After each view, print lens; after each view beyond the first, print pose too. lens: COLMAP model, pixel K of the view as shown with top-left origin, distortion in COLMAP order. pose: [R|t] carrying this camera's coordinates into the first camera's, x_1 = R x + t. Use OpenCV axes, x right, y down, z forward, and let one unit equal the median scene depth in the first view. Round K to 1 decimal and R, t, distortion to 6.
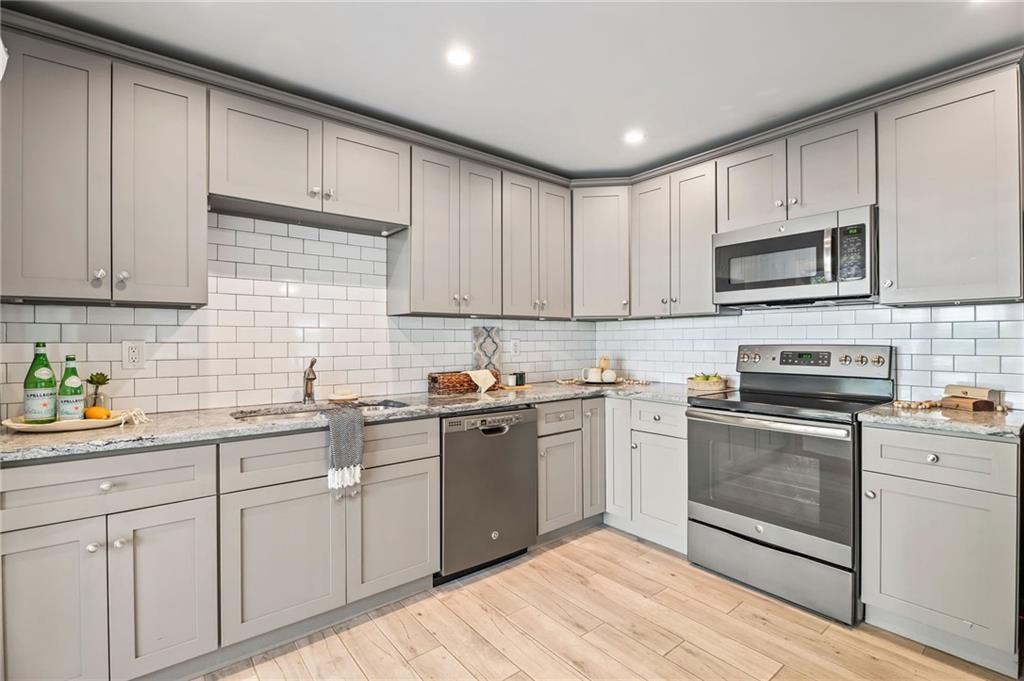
lens RADIAL K [[466.7, 0, 506.0], [0, 466.7, 342.3], [0, 0, 1]] dist [-0.013734, 0.000294]
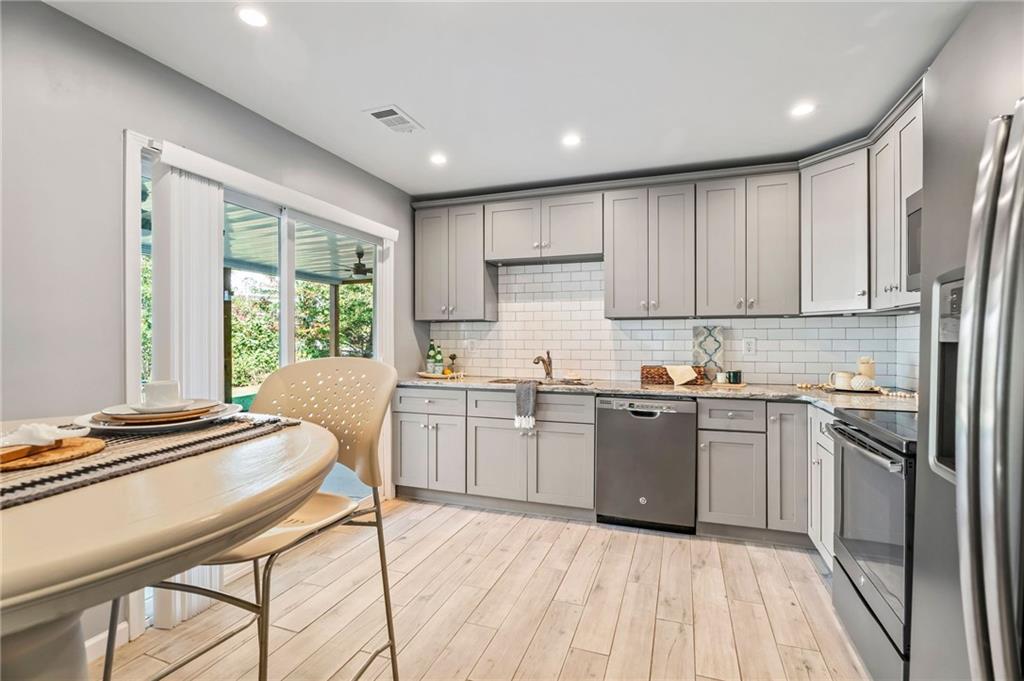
lens RADIAL K [[466.7, 0, 506.0], [0, 466.7, 342.3], [0, 0, 1]] dist [-0.013734, 0.000294]
pose [[0.520117, 0.010034, -0.854036, 0.826379], [-0.004237, 0.999949, 0.009168, -0.005907], [0.854085, -0.001150, 0.520133, 0.070499]]
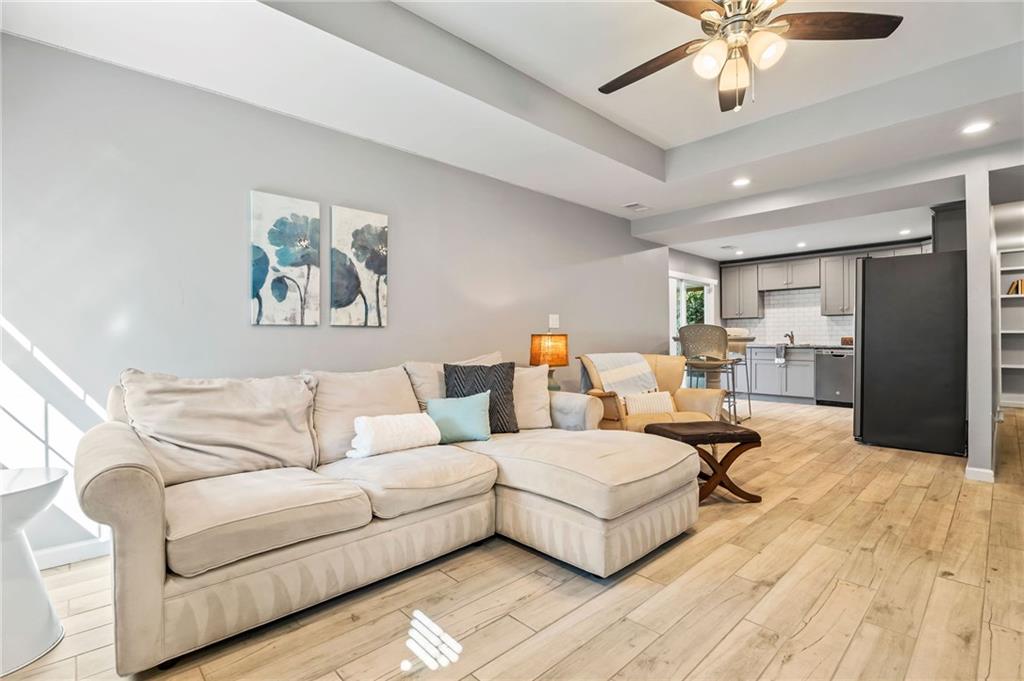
lens RADIAL K [[466.7, 0, 506.0], [0, 466.7, 342.3], [0, 0, 1]] dist [-0.013734, 0.000294]
pose [[0.084689, 0.016132, -0.996277, 2.671271], [0.006357, 0.999840, 0.016730, 0.045719], [0.996387, -0.007750, 0.084573, -1.290341]]
